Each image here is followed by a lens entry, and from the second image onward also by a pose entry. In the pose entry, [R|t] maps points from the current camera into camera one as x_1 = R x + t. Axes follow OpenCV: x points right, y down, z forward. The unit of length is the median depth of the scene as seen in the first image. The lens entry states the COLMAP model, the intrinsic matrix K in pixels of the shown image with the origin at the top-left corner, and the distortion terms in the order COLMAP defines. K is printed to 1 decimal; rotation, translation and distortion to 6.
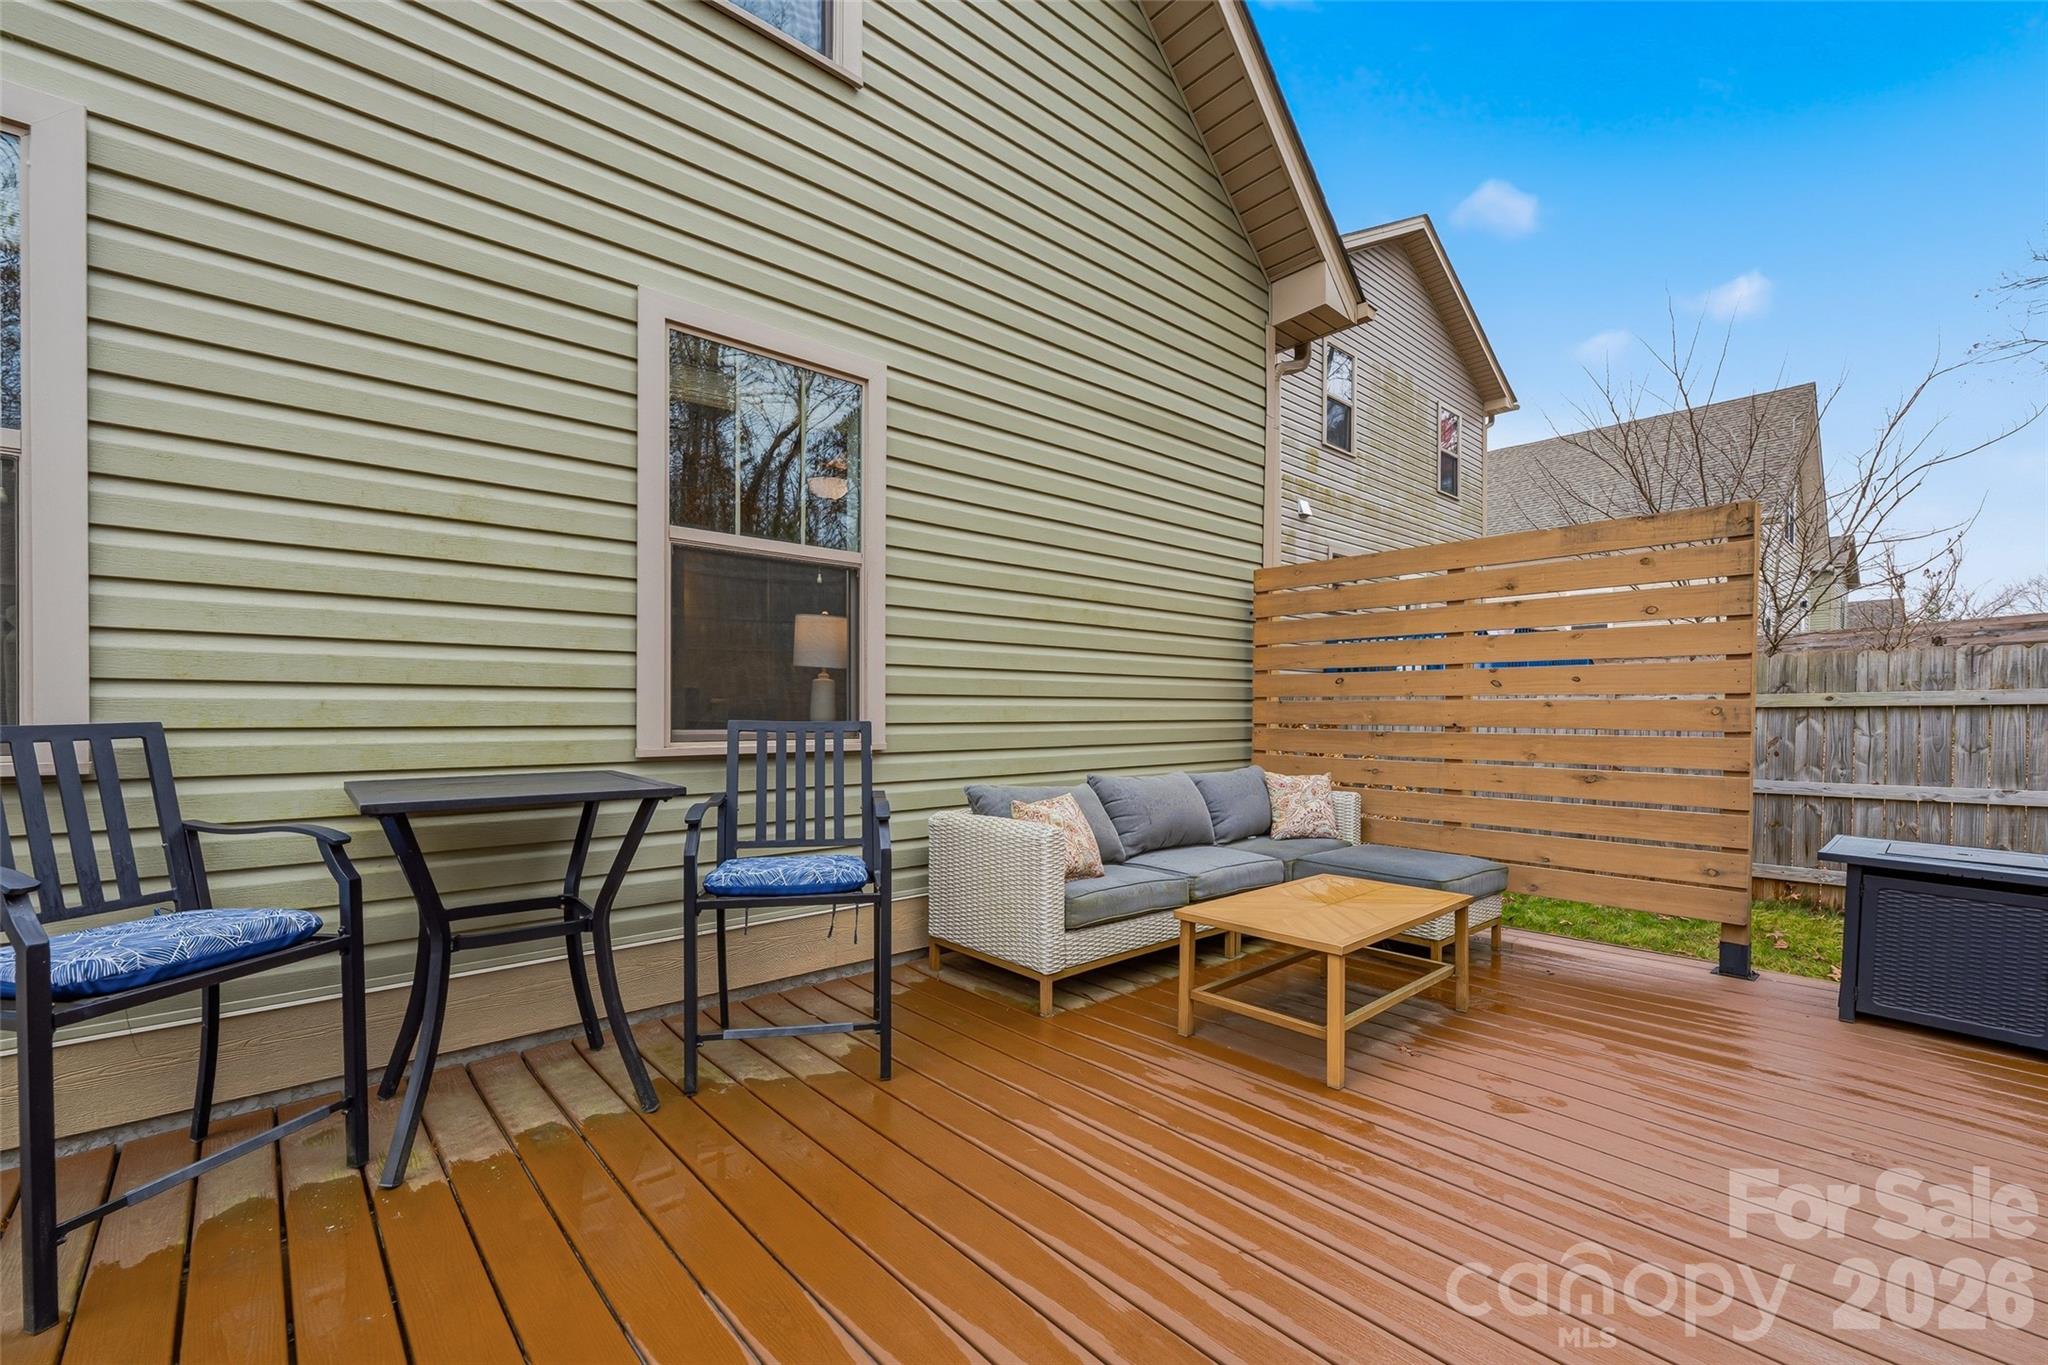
lens RADIAL K [[871.0, 0, 1061.1], [0, 871.0, 728.1], [0, 0, 1]] dist [-0.003020, 0.000070]
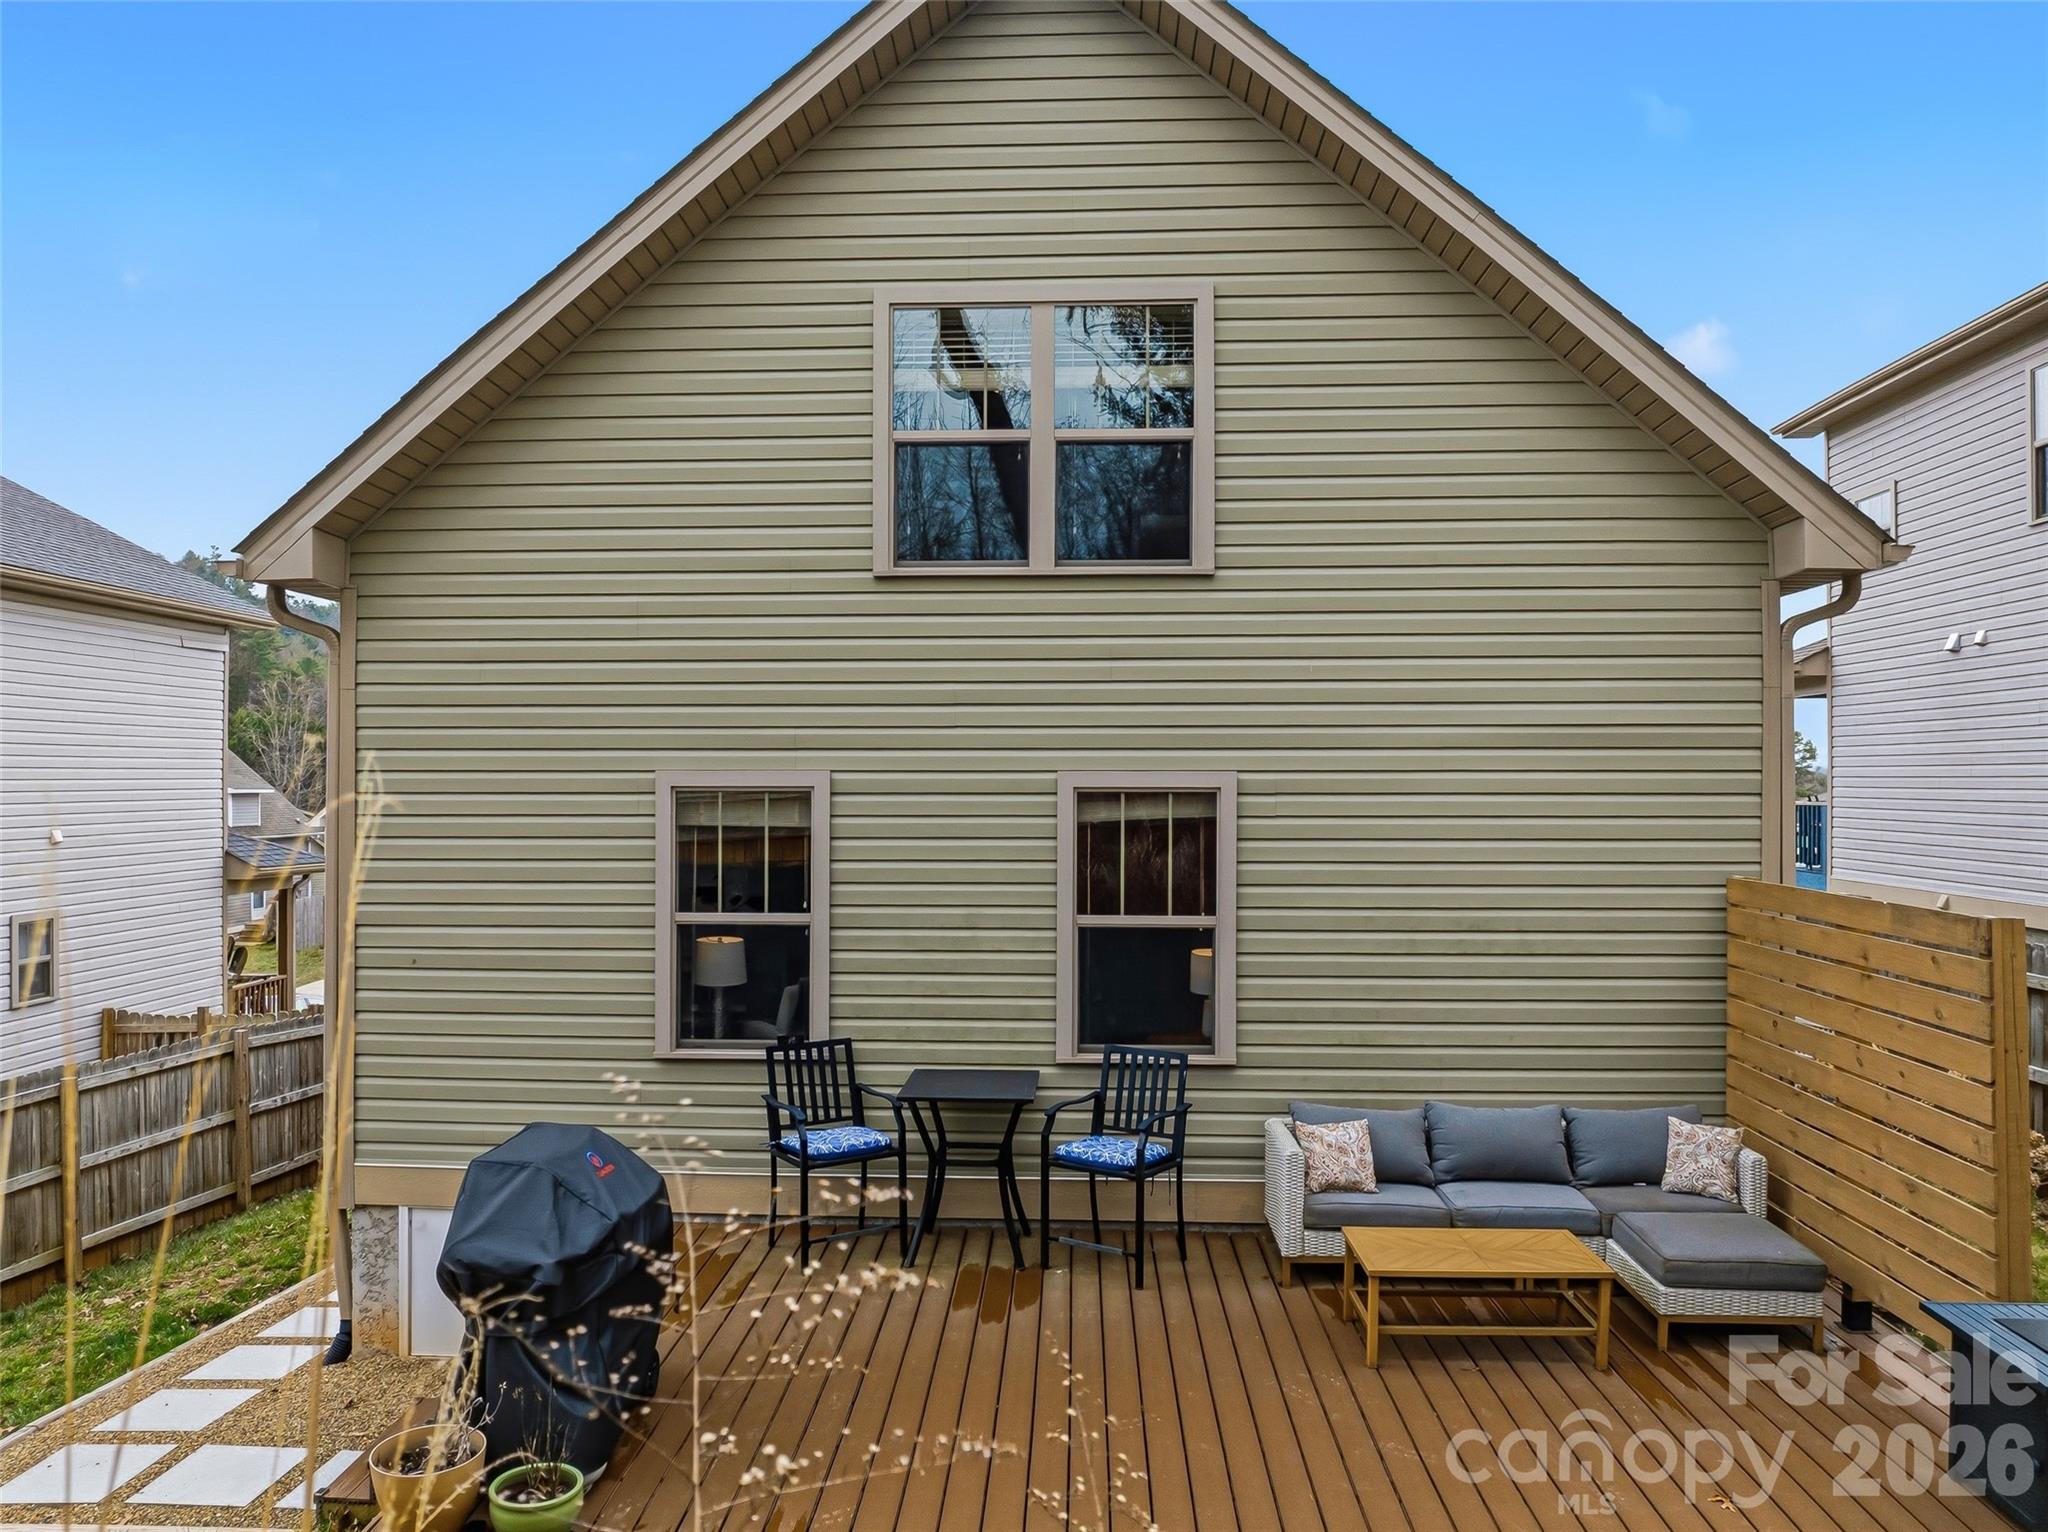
lens RADIAL K [[1530.7, 0, 980.8], [0, 1530.7, 793.1], [0, 0, 1]] dist [-0.028216, 0.000643]
pose [[0.690521, 0.004424, -0.723299, 1.357426], [-0.014325, 0.999869, -0.007560, -0.409078], [0.723171, 0.015581, 0.690494, -0.986435]]
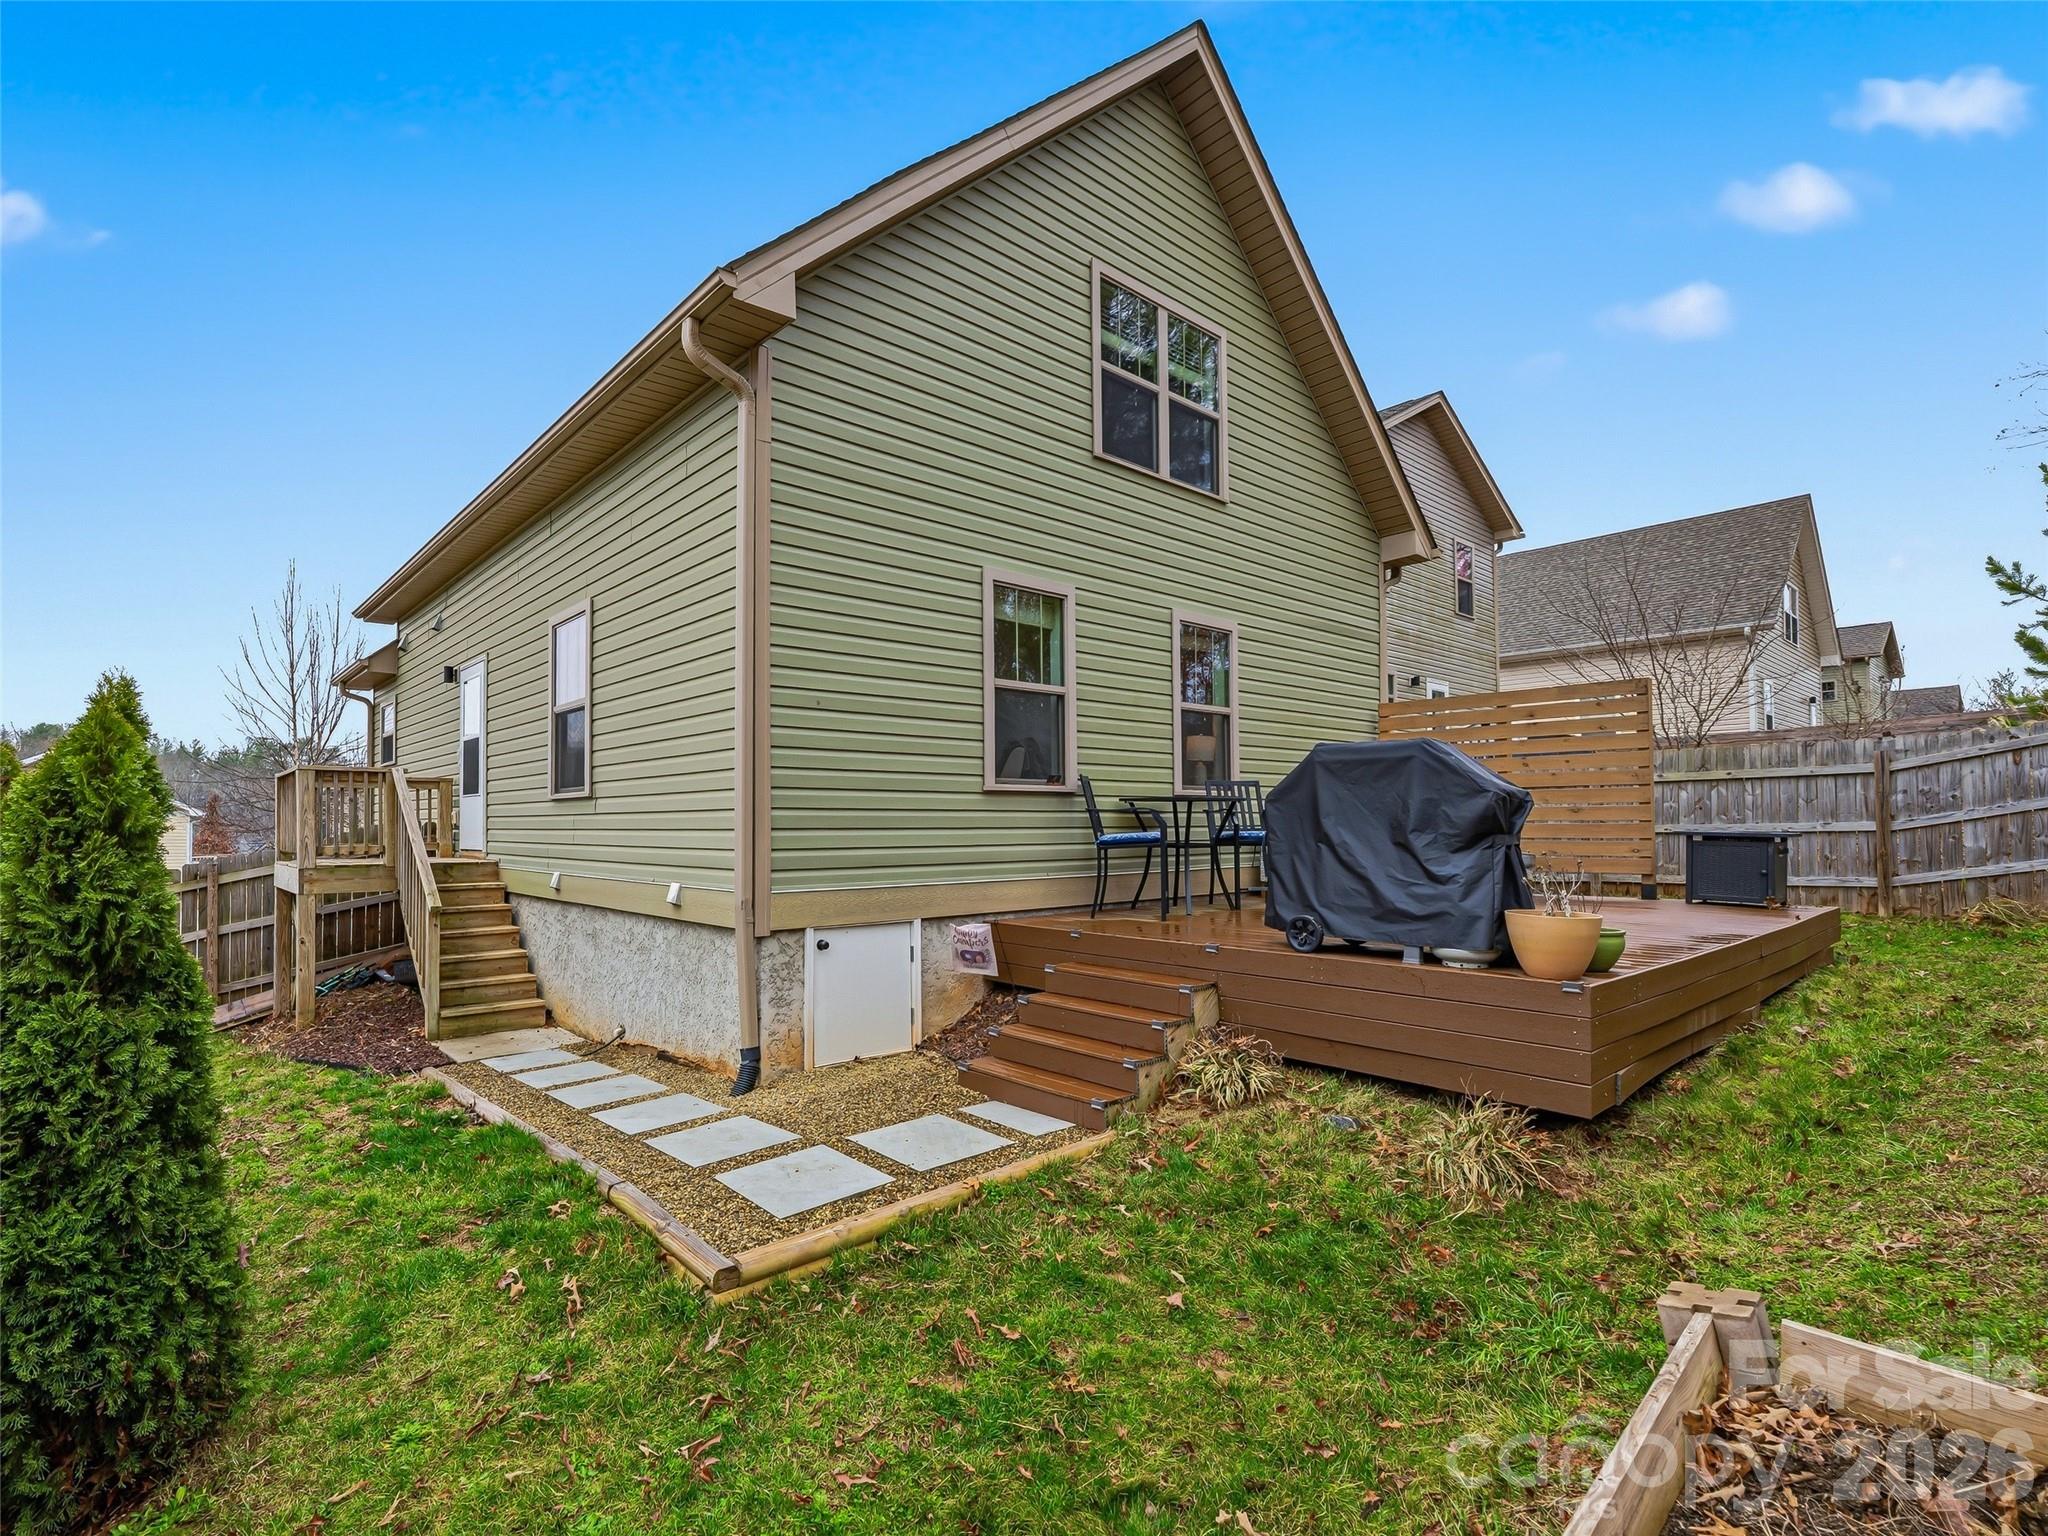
lens RADIAL K [[990.9, 0, 939.1], [0, 990.9, 803.9], [0, 0, 1]] dist [0.003647, -0.000340]
pose [[0.998501, -0.011145, -0.053590, -0.936114], [0.008942, 0.999112, -0.041166, 0.157725], [0.054001, 0.040625, 0.997714, -1.739285]]
